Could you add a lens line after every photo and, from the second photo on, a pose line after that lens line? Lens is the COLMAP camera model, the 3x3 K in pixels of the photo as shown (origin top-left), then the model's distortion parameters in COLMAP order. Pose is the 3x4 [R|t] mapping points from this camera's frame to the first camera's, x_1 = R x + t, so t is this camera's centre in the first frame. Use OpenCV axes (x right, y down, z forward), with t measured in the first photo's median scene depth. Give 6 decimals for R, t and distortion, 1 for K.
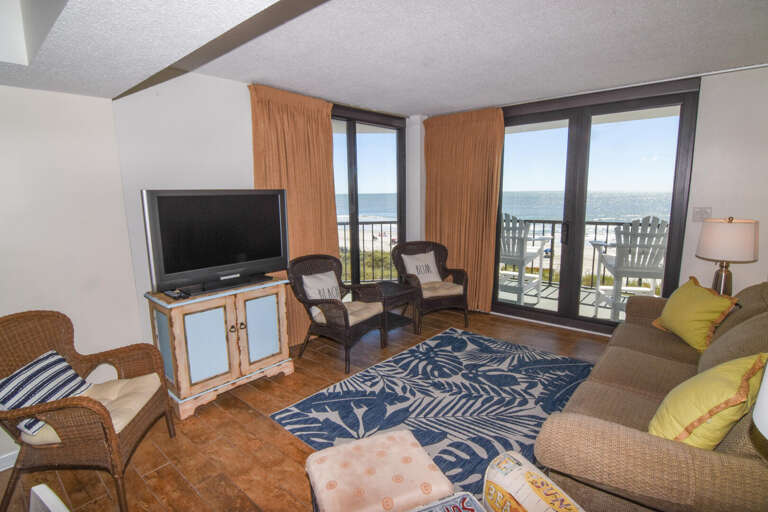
lens RADIAL K [[382.9, 0, 387.2], [0, 382.9, 256.0], [0, 0, 1]] dist [-0.003242, -0.001384]
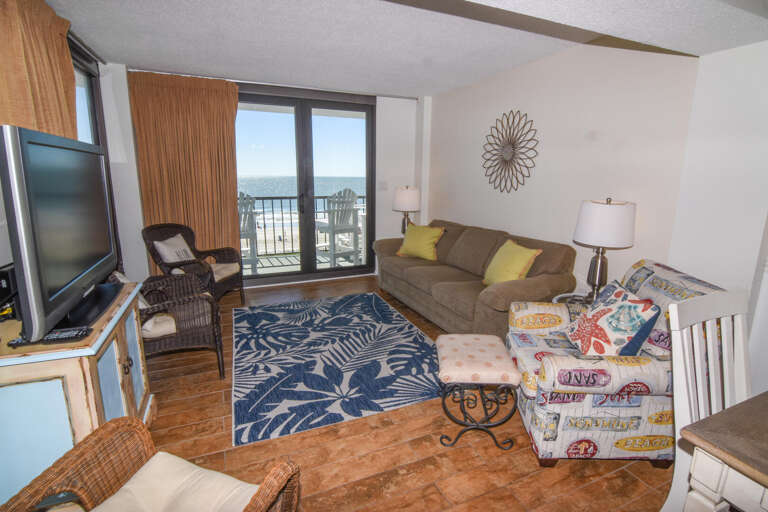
lens RADIAL K [[382.9, 0, 387.9], [0, 382.9, 256.3], [0, 0, 1]] dist [-0.003242, -0.001384]
pose [[0.434638, -0.164762, 0.885406, -0.633478], [0.135114, 0.983925, 0.116770, -0.001276], [-0.890412, 0.068878, 0.449913, 0.286597]]
